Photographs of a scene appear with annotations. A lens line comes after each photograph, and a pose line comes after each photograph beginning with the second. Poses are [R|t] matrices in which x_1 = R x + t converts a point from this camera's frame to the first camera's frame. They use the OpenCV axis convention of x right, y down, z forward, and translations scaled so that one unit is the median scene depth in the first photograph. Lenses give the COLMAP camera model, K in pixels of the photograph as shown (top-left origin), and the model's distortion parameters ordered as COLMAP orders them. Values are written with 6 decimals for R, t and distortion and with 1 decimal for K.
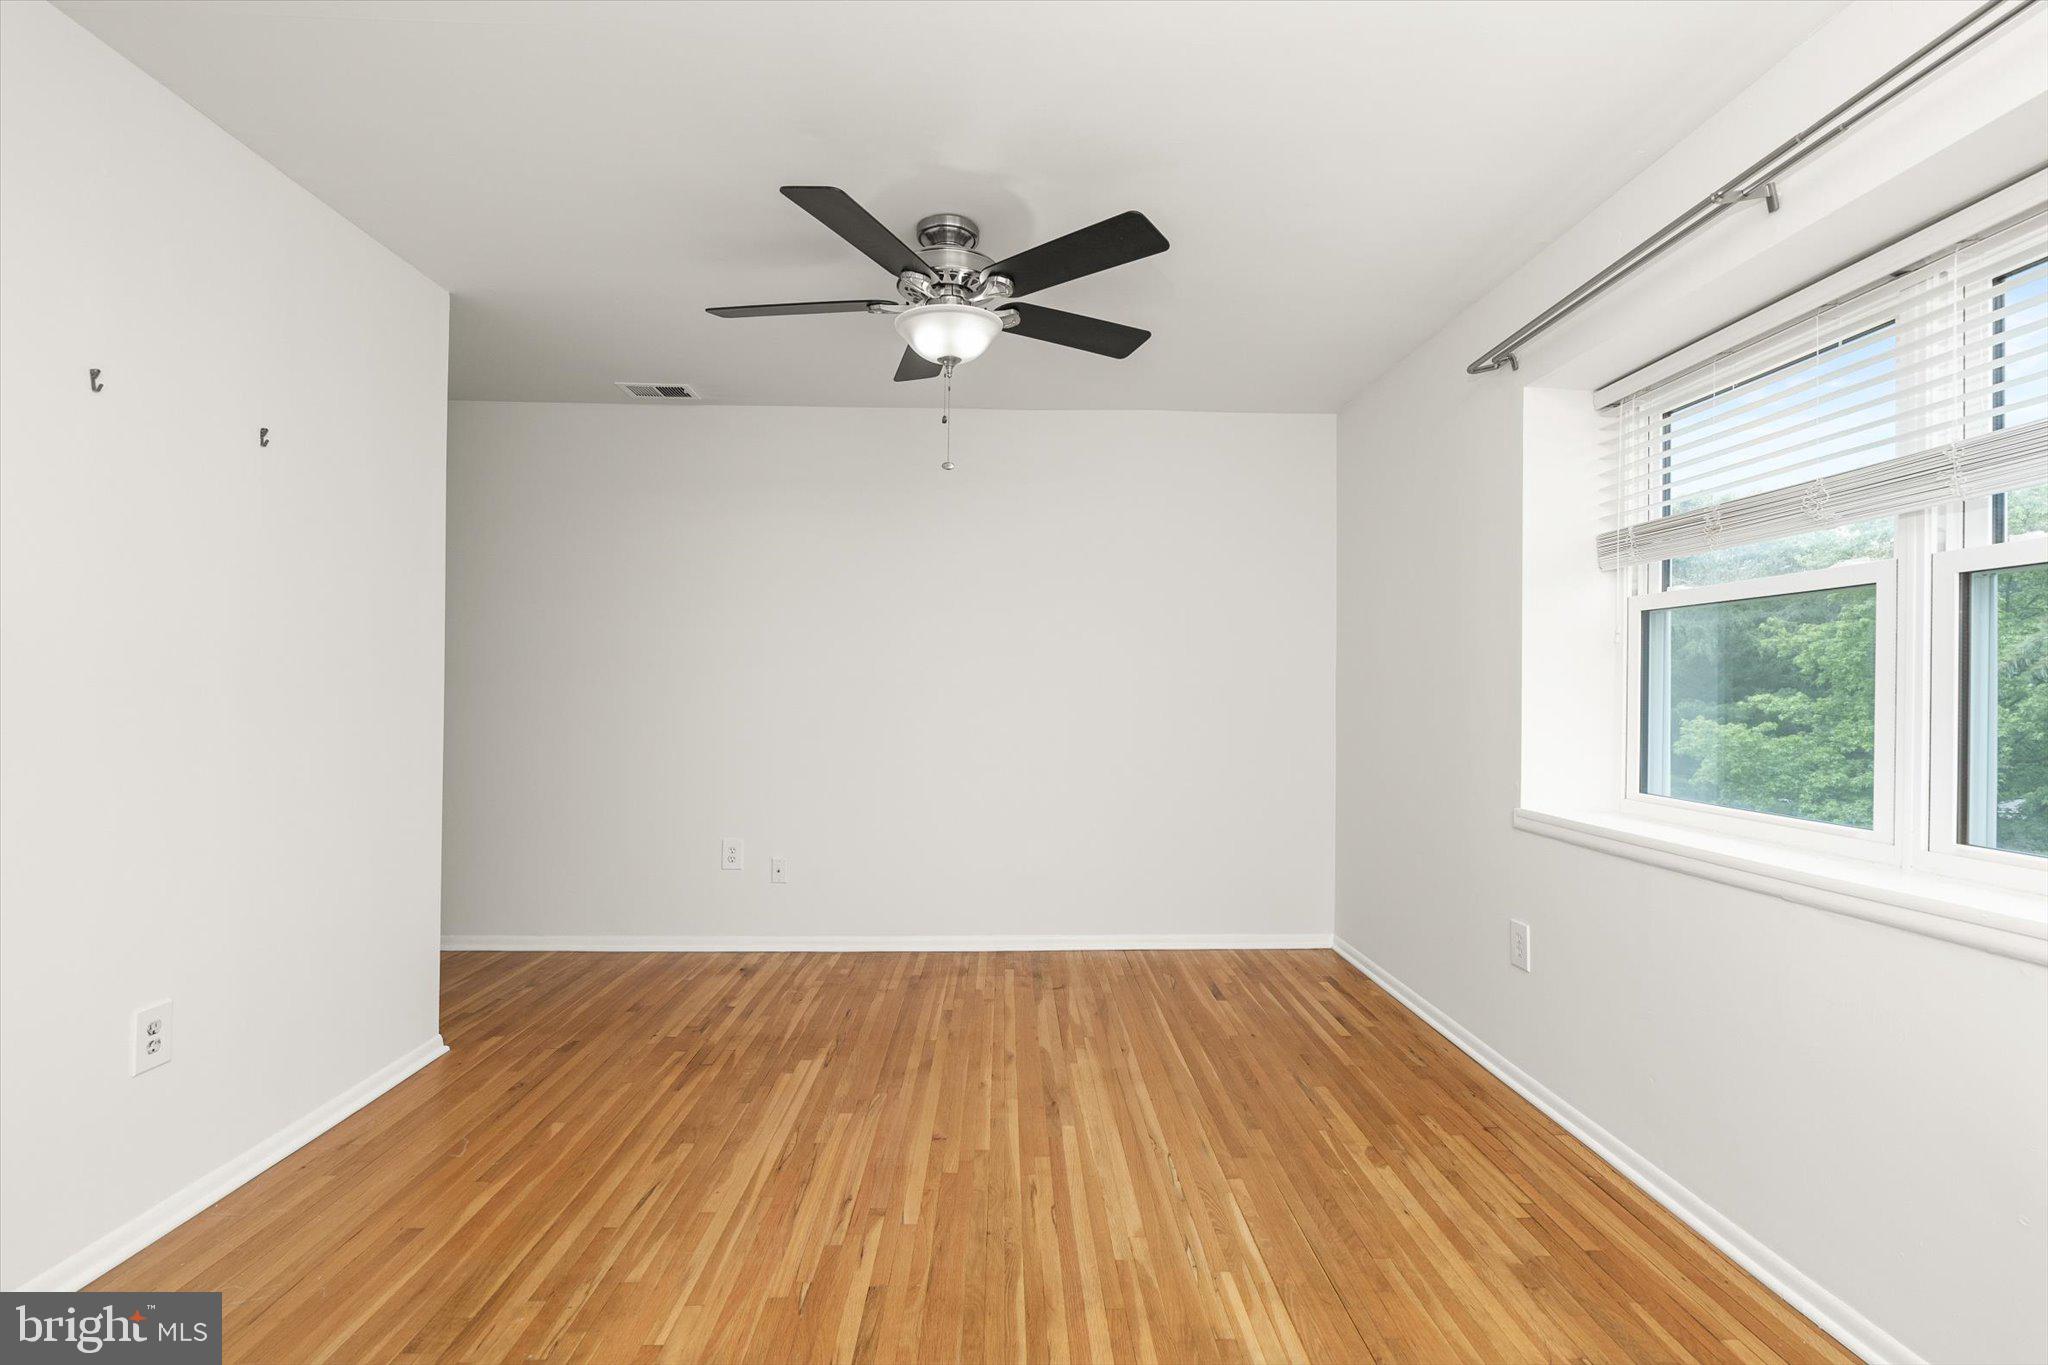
lens RADIAL K [[941.7, 0, 1032.2], [0, 941.7, 685.4], [0, 0, 1]] dist [-0.001751, 0.000479]
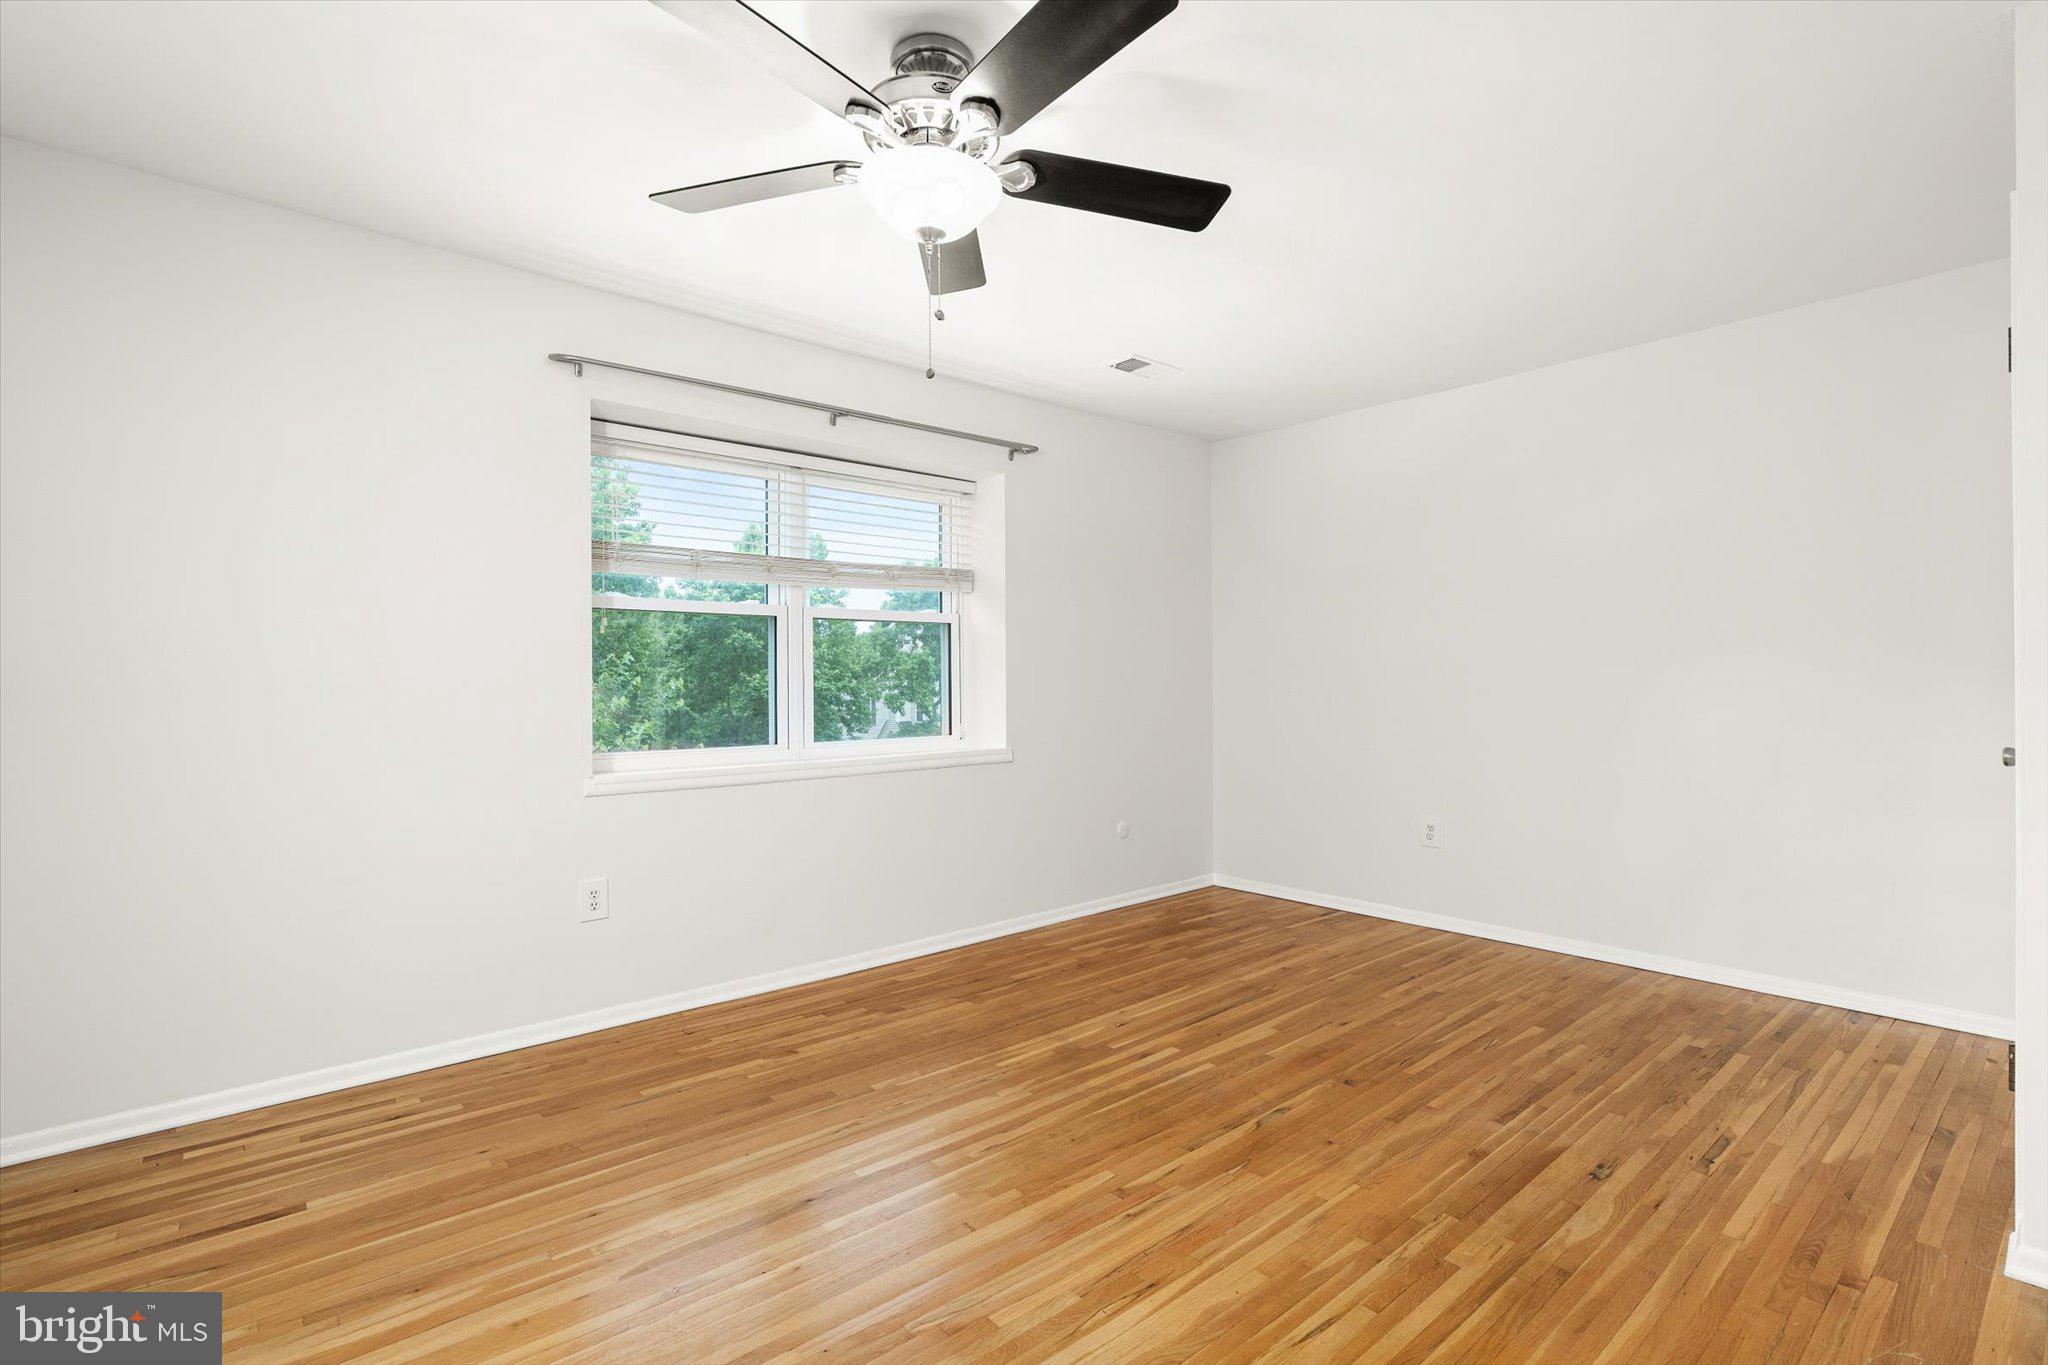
lens RADIAL K [[941.7, 0, 1032.2], [0, 941.7, 685.4], [0, 0, 1]] dist [-0.001751, 0.000479]
pose [[-0.630543, -0.011228, 0.776073, -0.882628], [-0.007230, 0.999937, 0.008592, 0.013214], [-0.776121, -0.000193, -0.630584, 1.720758]]
